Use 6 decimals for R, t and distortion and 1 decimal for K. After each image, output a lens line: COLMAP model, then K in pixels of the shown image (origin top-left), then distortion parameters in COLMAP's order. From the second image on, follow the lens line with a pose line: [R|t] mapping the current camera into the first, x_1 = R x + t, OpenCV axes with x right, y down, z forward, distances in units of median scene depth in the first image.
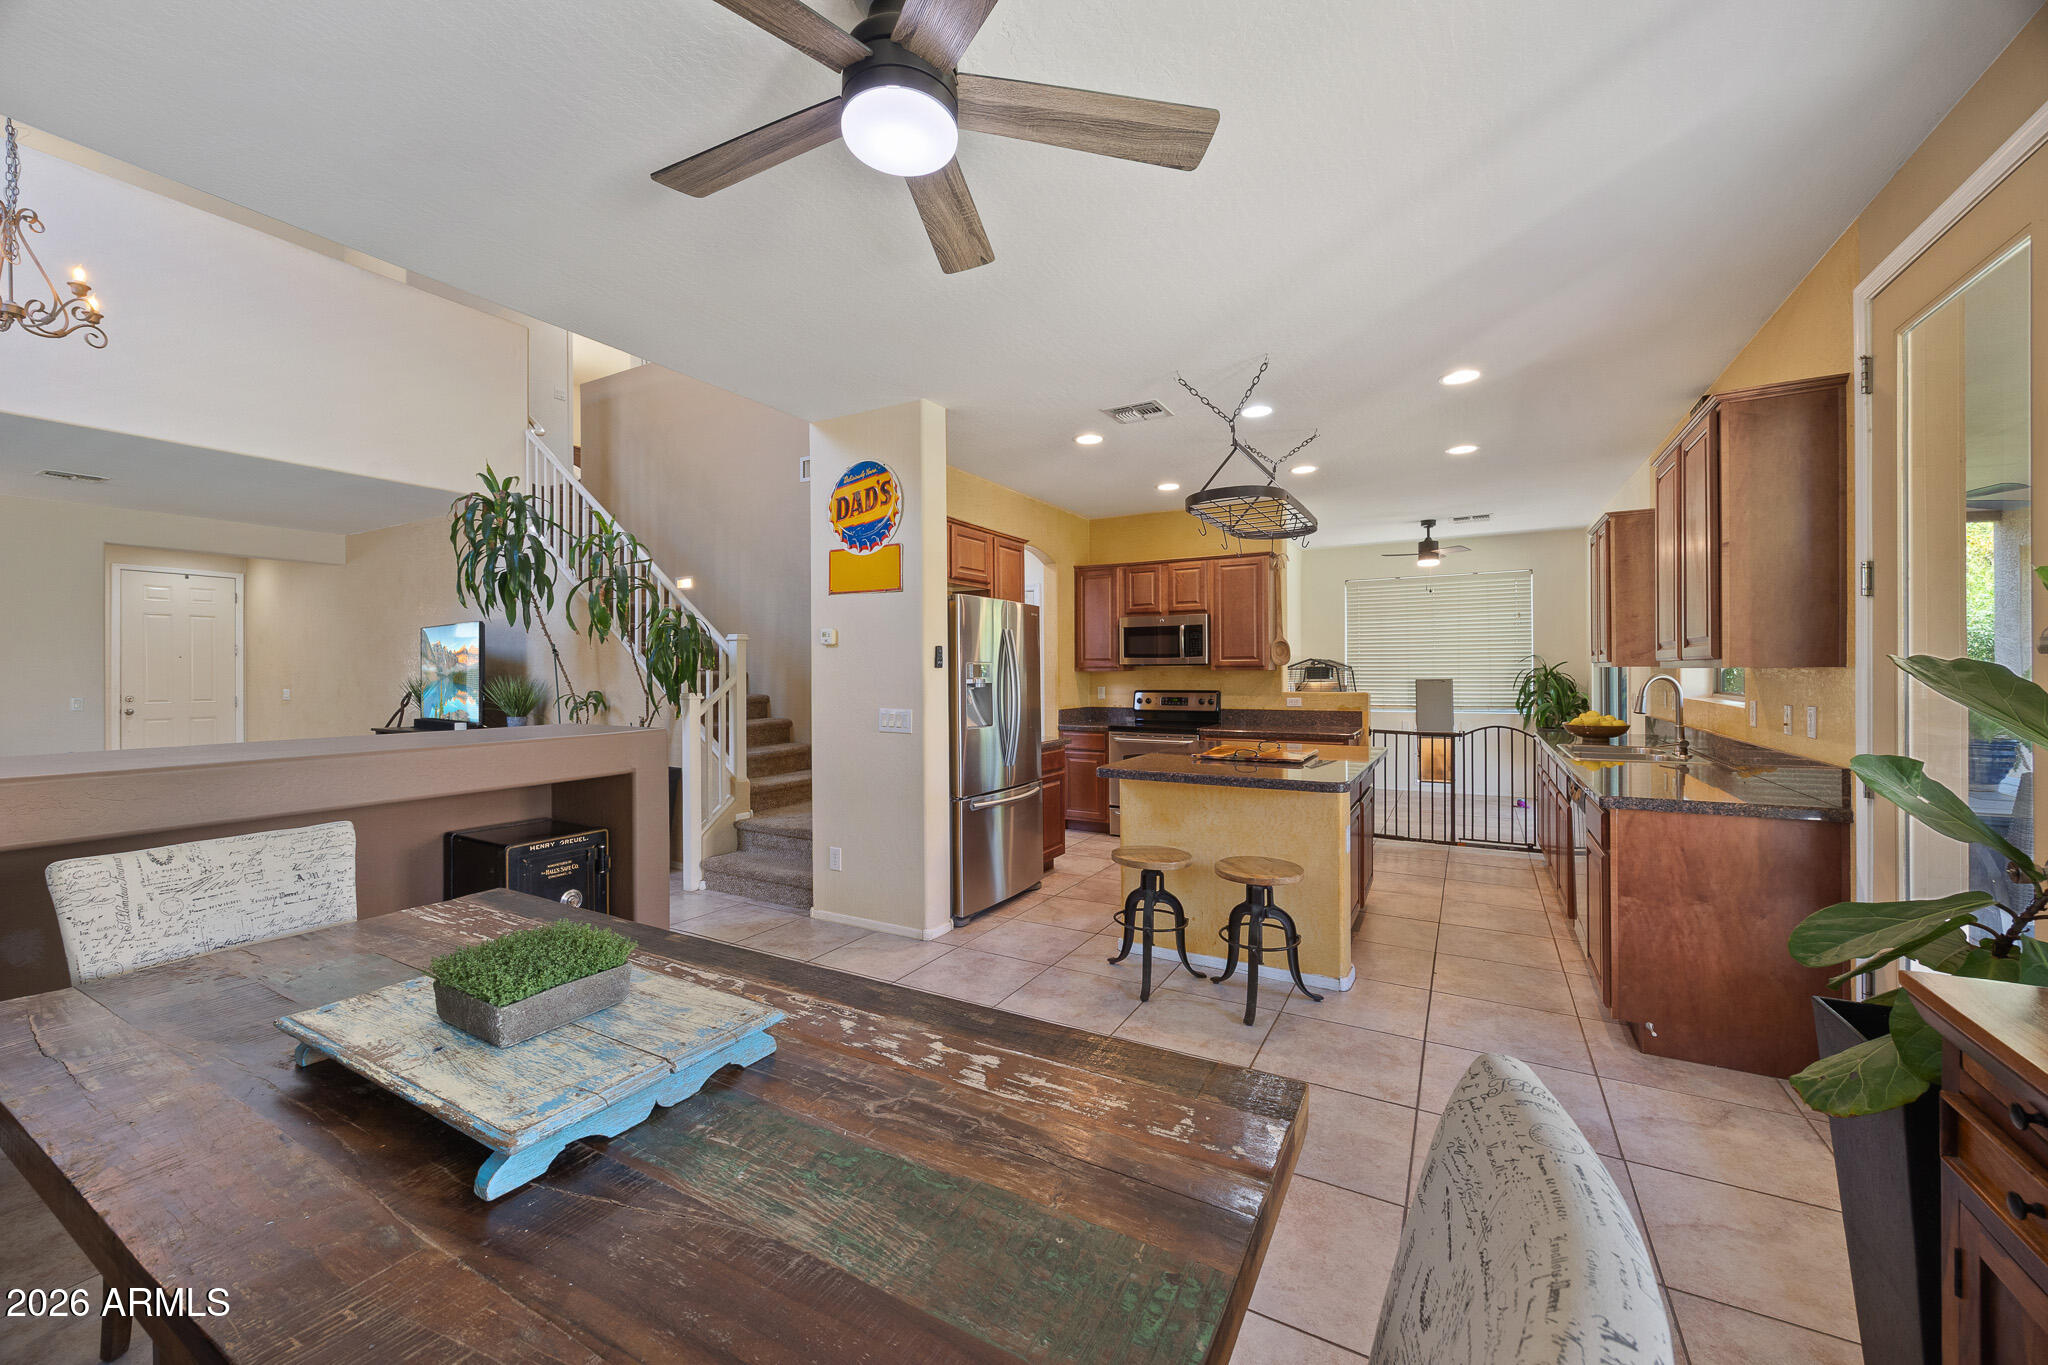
lens RADIAL K [[785.9, 0, 1020.0], [0, 785.9, 674.9], [0, 0, 1]] dist [-0.001769, 0.000173]
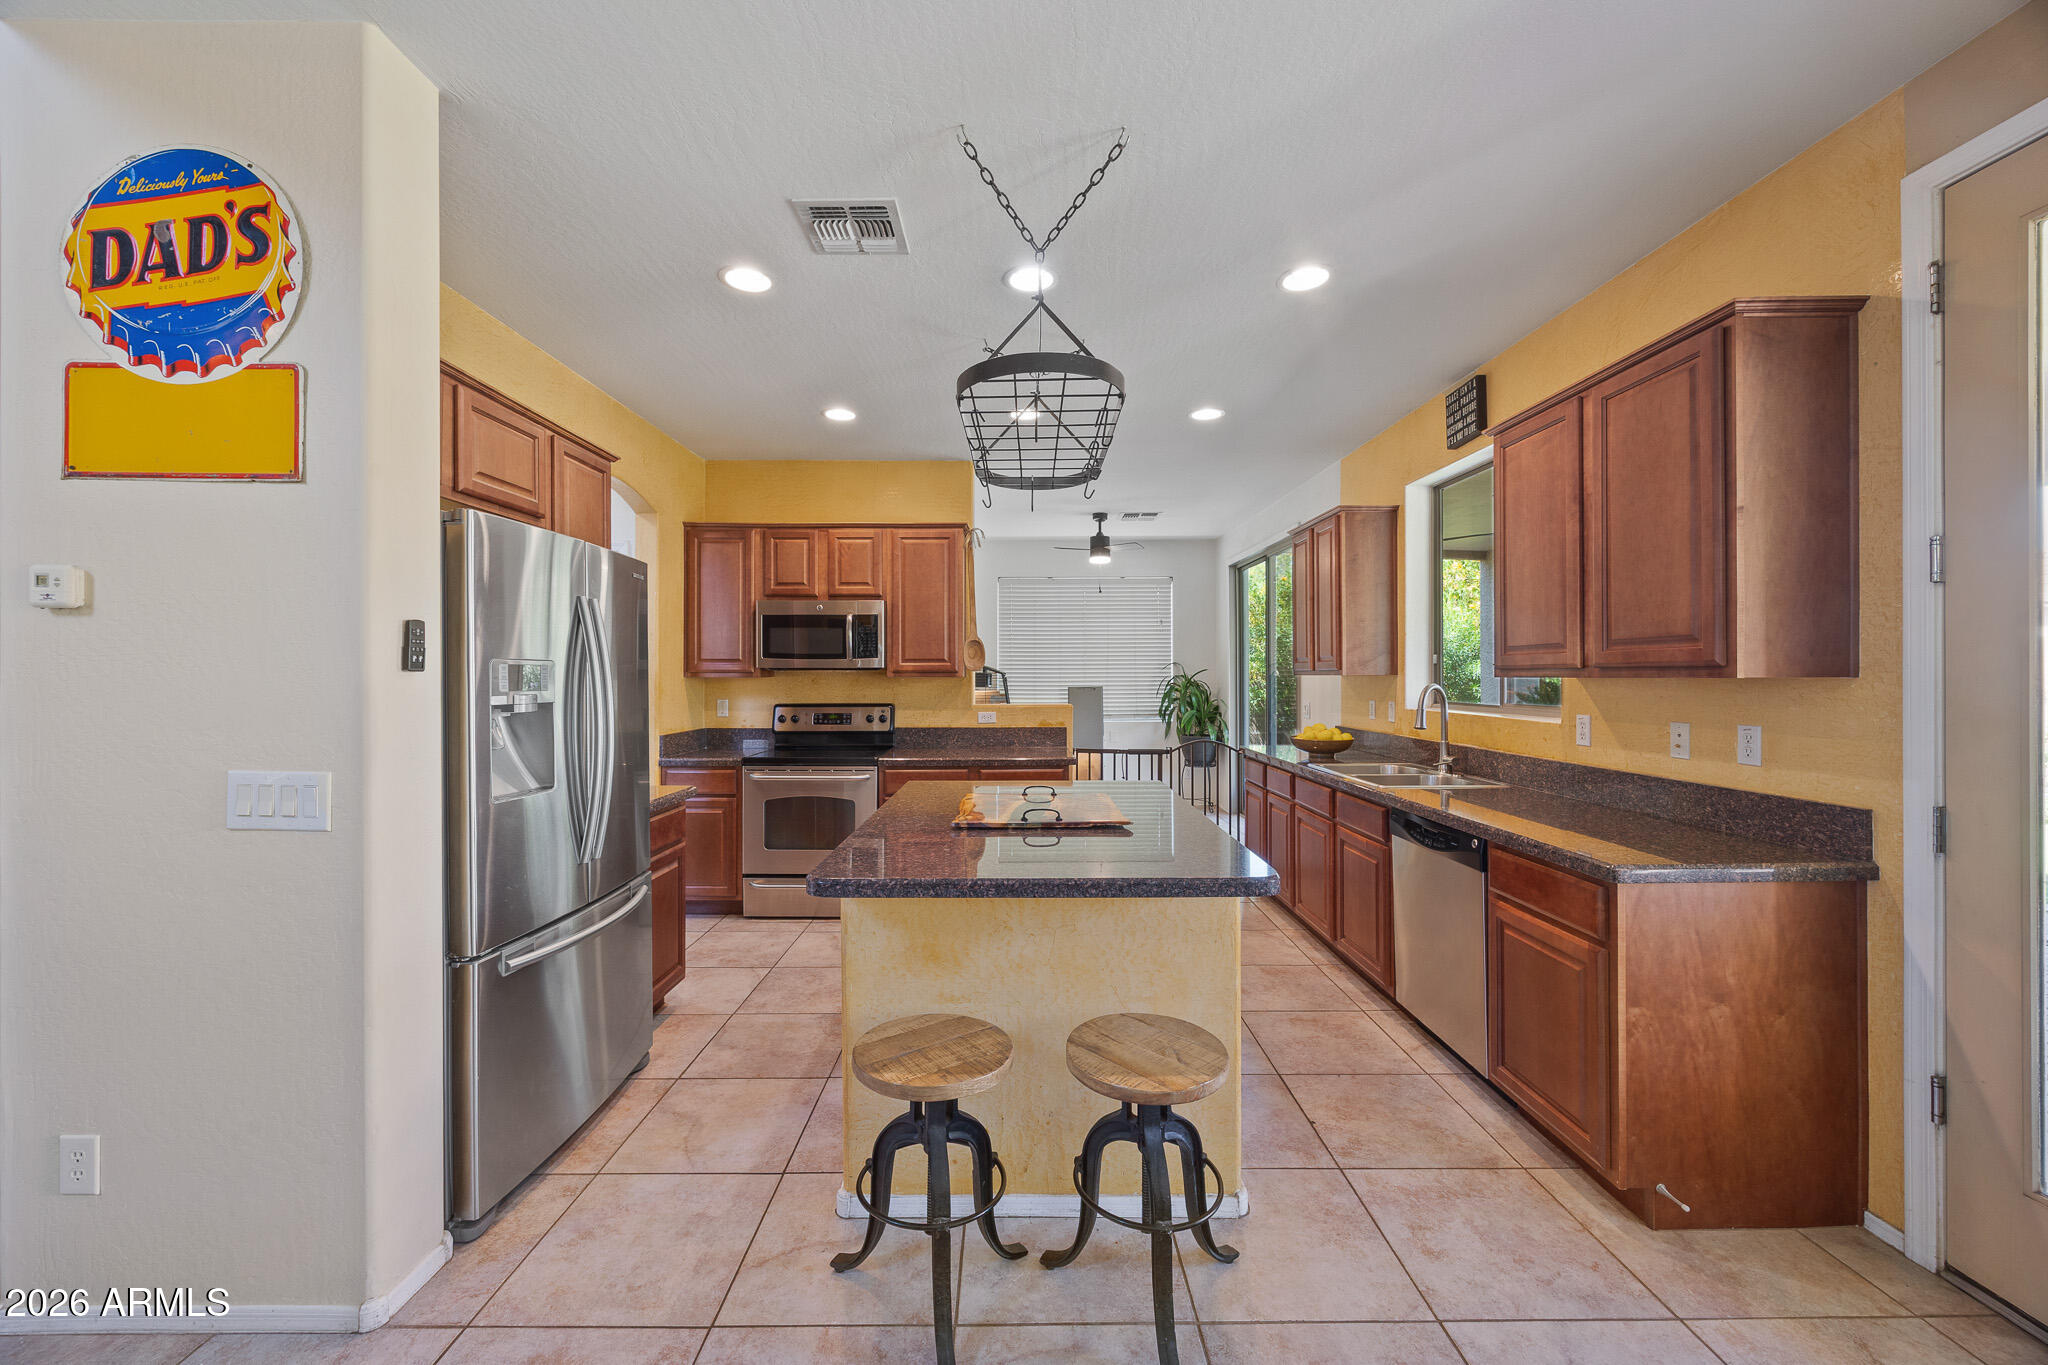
lens RADIAL K [[785.9, 0, 1020.0], [0, 785.9, 674.9], [0, 0, 1]] dist [-0.001769, 0.000173]
pose [[0.866561, 0.004726, 0.499049, -0.028144], [-0.001040, 0.999970, -0.007664, -0.003058], [-0.499070, 0.006122, 0.866540, 0.434001]]
